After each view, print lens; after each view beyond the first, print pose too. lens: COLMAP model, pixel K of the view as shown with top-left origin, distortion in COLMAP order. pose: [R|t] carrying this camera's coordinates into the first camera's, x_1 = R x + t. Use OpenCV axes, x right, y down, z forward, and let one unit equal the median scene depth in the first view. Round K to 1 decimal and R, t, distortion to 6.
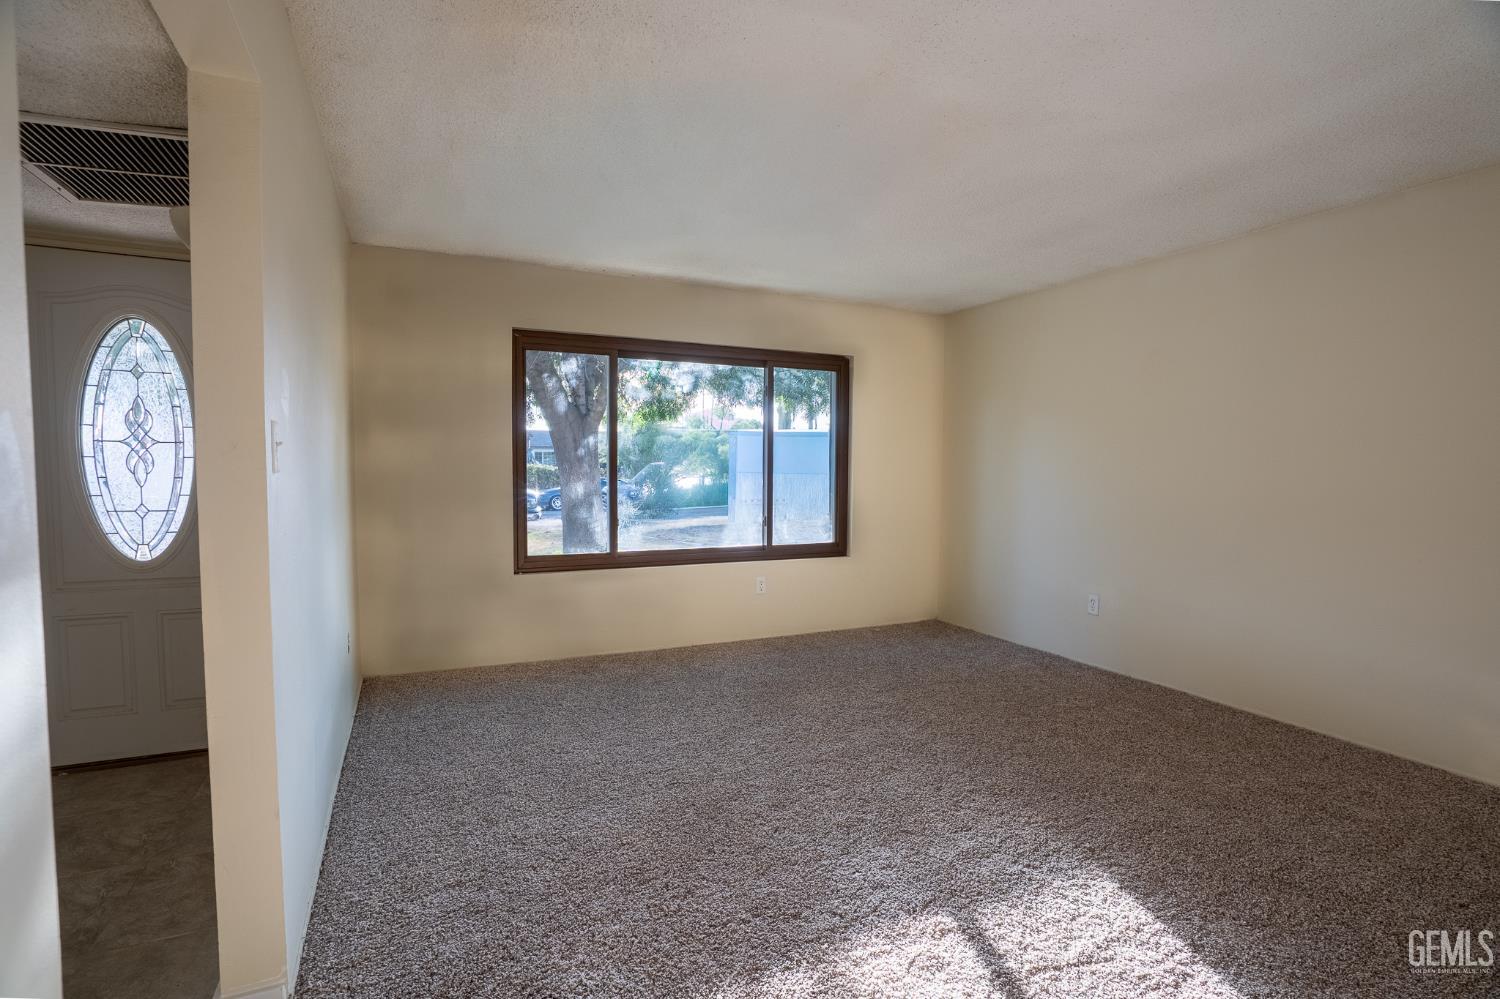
lens RADIAL K [[730.4, 0, 750.0], [0, 730.4, 499.5], [0, 0, 1]] dist [-0.077783, 0.035240]
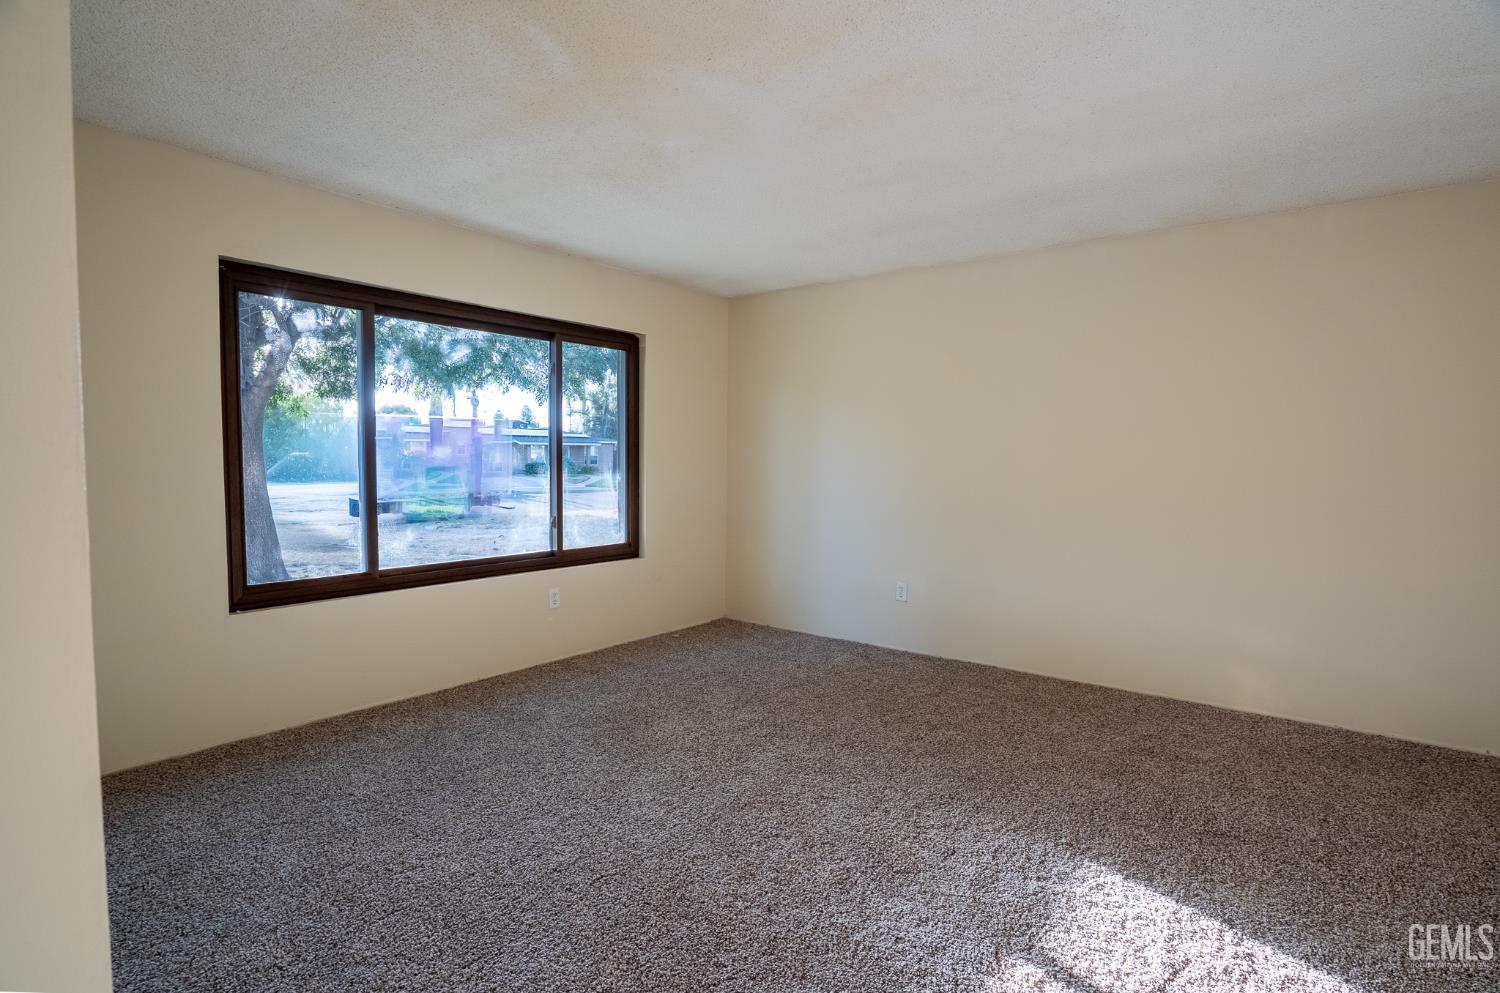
lens RADIAL K [[730.4, 0, 750.0], [0, 730.4, 496.5], [0, 0, 1]] dist [-0.077783, 0.035240]
pose [[0.887094, -0.023655, 0.460982, -0.189795], [0.018632, 0.999707, 0.015443, -0.010395], [-0.461213, -0.005110, 0.887275, 0.166576]]
